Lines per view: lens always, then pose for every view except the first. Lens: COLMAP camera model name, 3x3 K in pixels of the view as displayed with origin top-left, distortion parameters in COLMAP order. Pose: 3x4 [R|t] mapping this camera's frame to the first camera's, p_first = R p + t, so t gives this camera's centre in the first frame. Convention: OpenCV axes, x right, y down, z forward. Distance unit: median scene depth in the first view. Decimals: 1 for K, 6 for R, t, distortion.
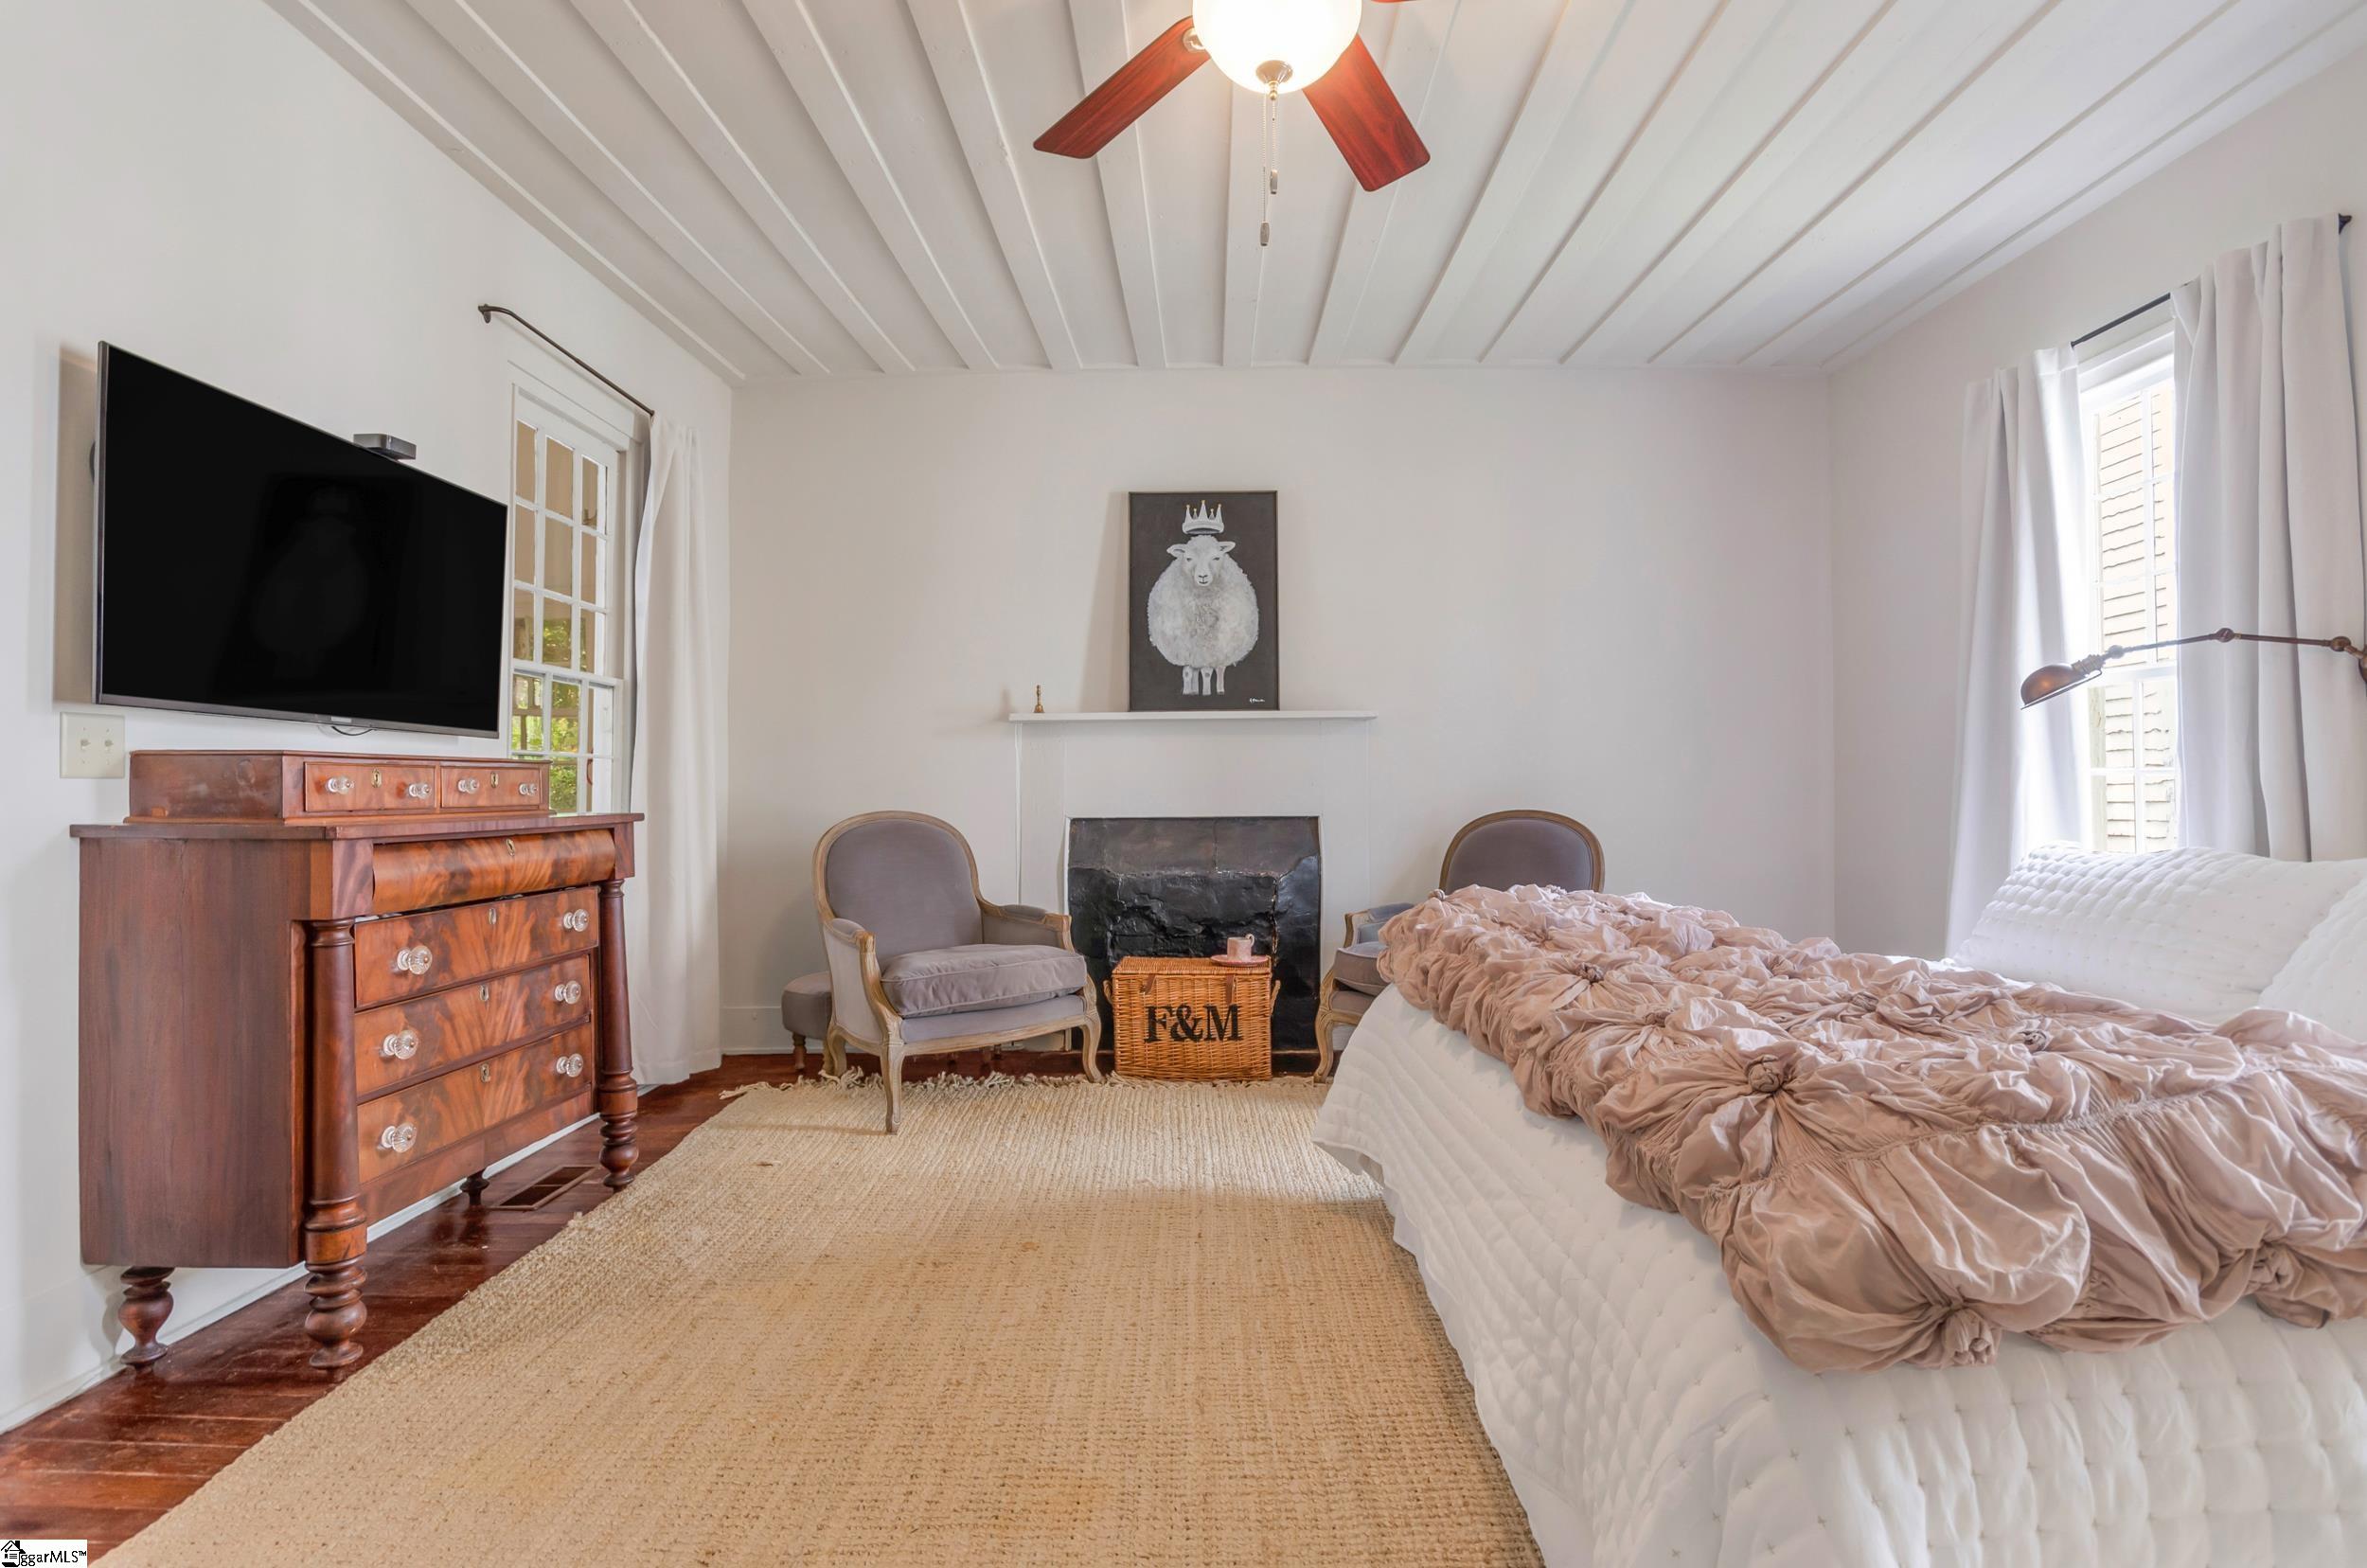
lens RADIAL K [[1120.1, 0, 1189.1], [0, 1120.1, 795.0], [0, 0, 1]] dist [-0.004984, -0.000485]
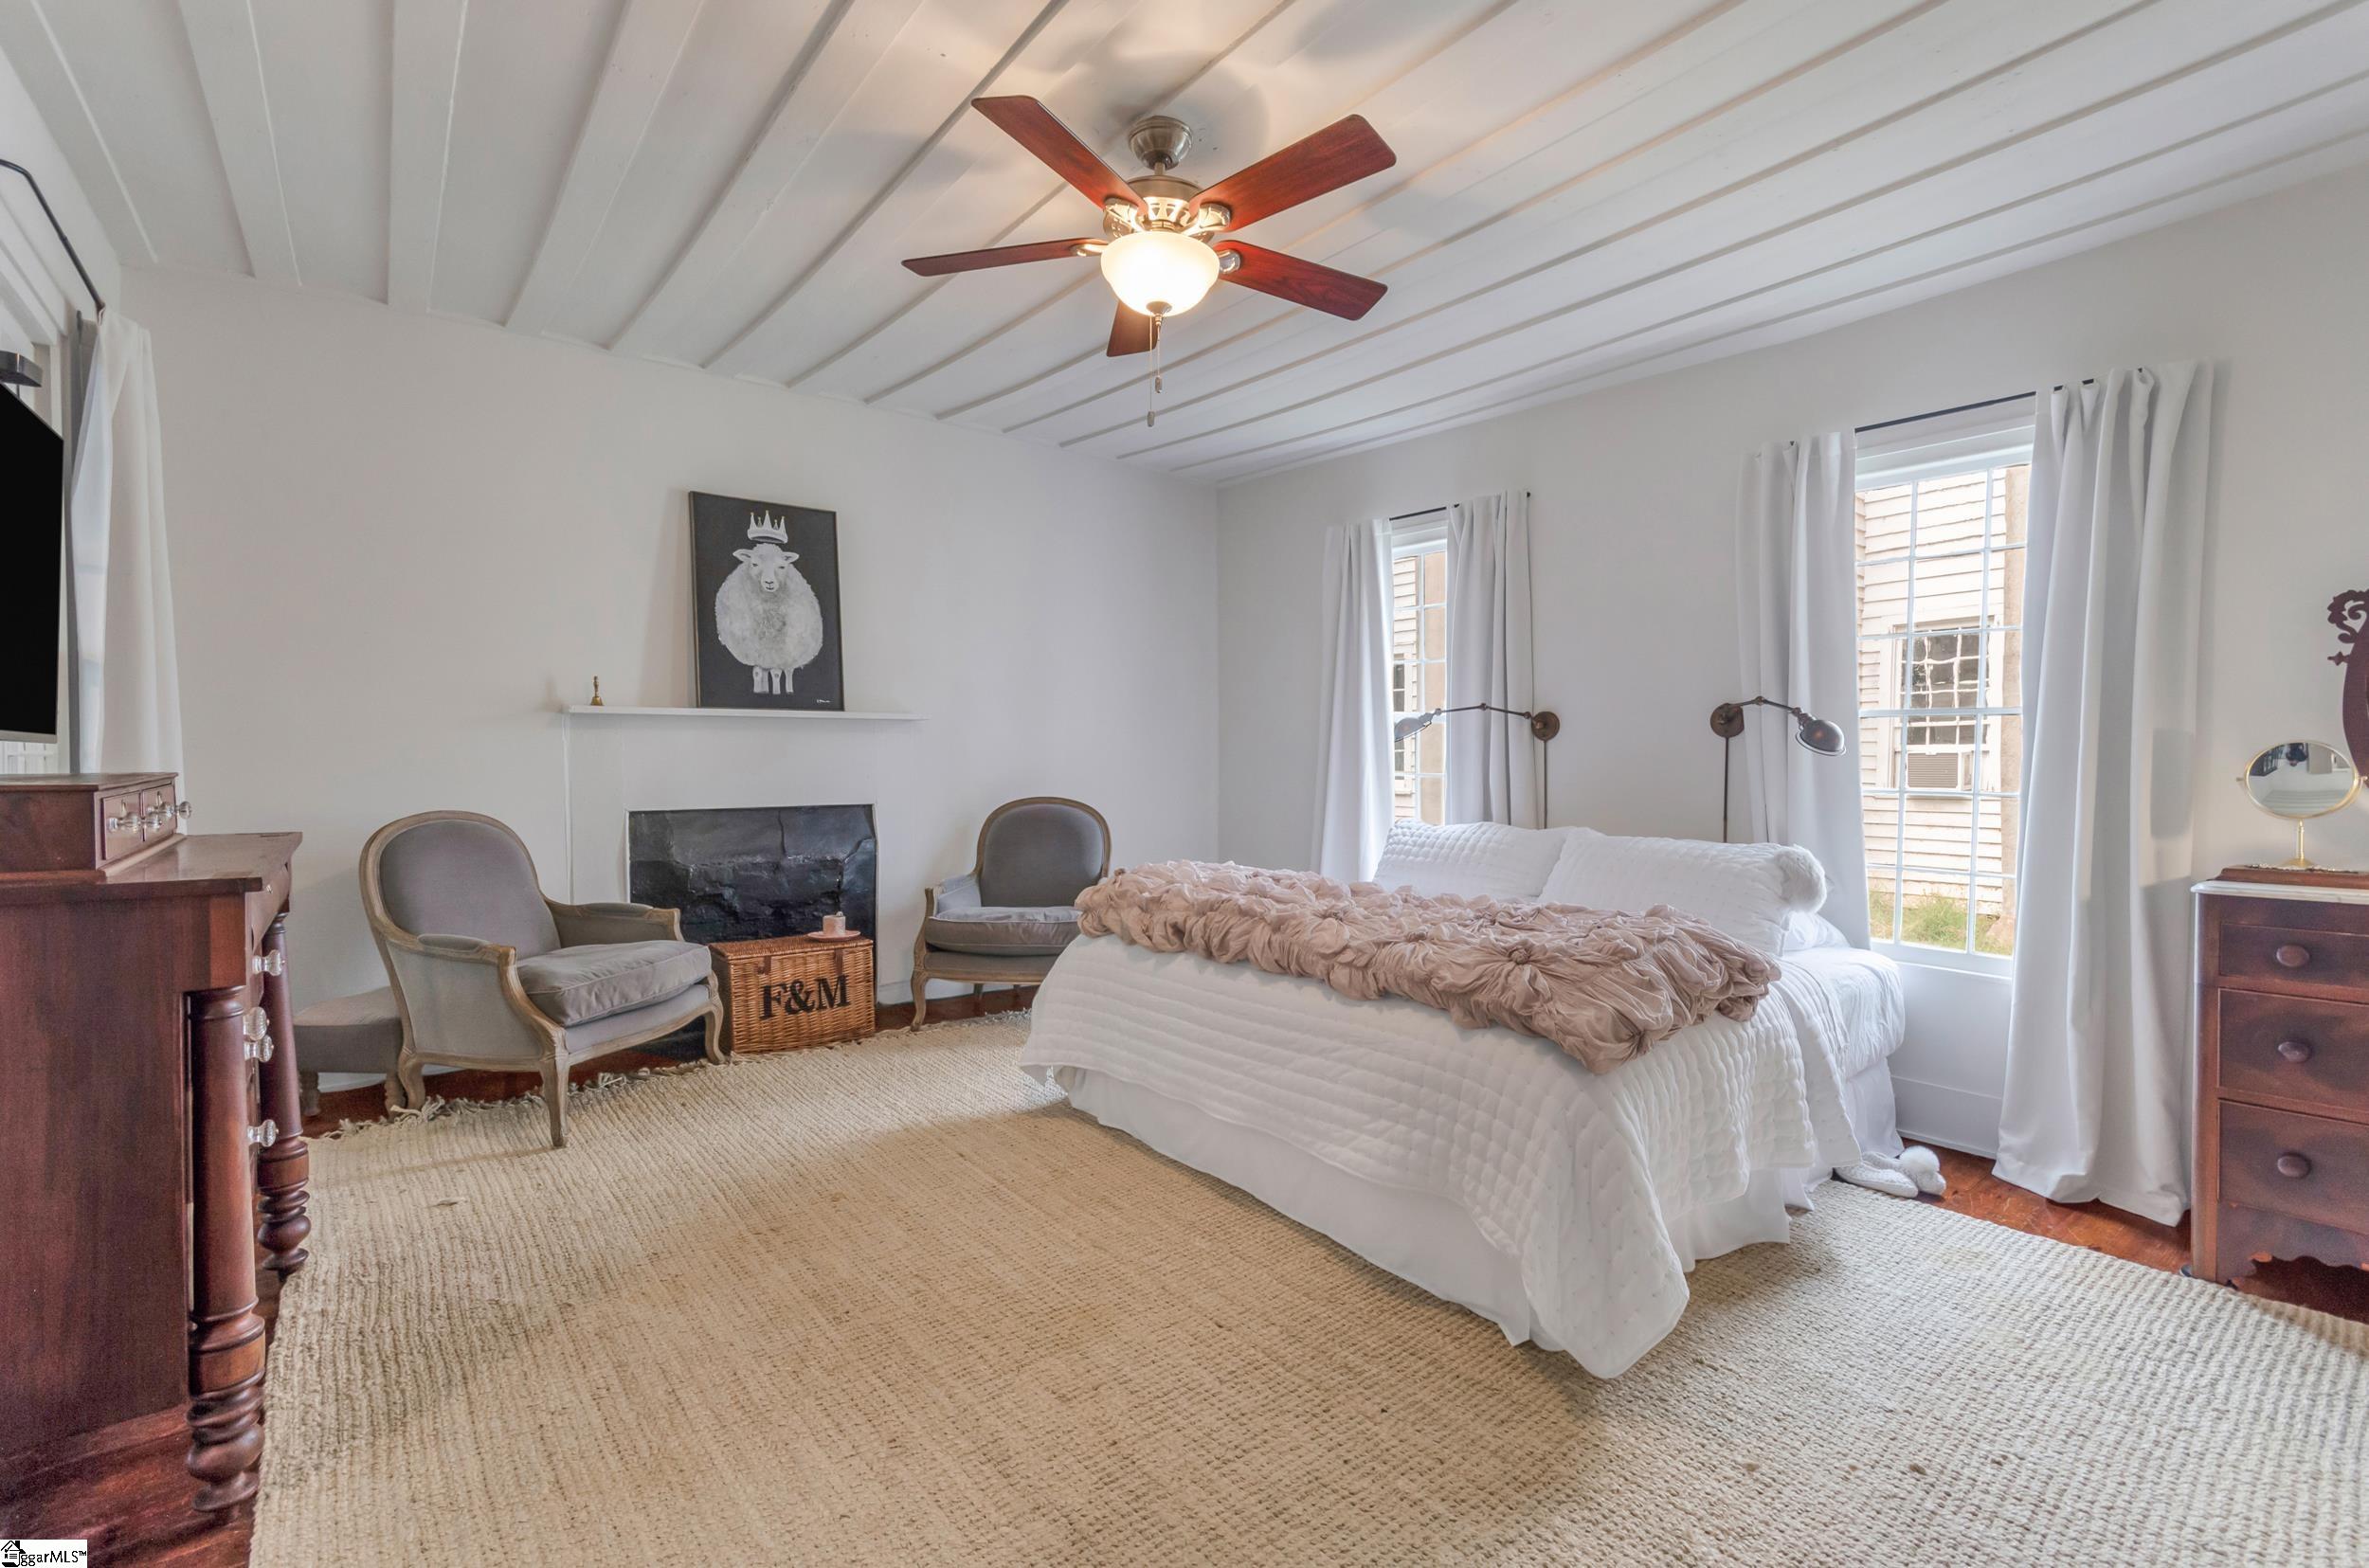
lens RADIAL K [[1034.7, 0, 1192.5], [0, 1034.7, 795.9], [0, 0, 1]] dist [0.000563, 0.000498]
pose [[0.783304, -0.016859, 0.621410, -0.329332], [-0.005291, 0.999415, 0.033783, -0.030970], [-0.621616, -0.029750, 0.782757, -0.034892]]
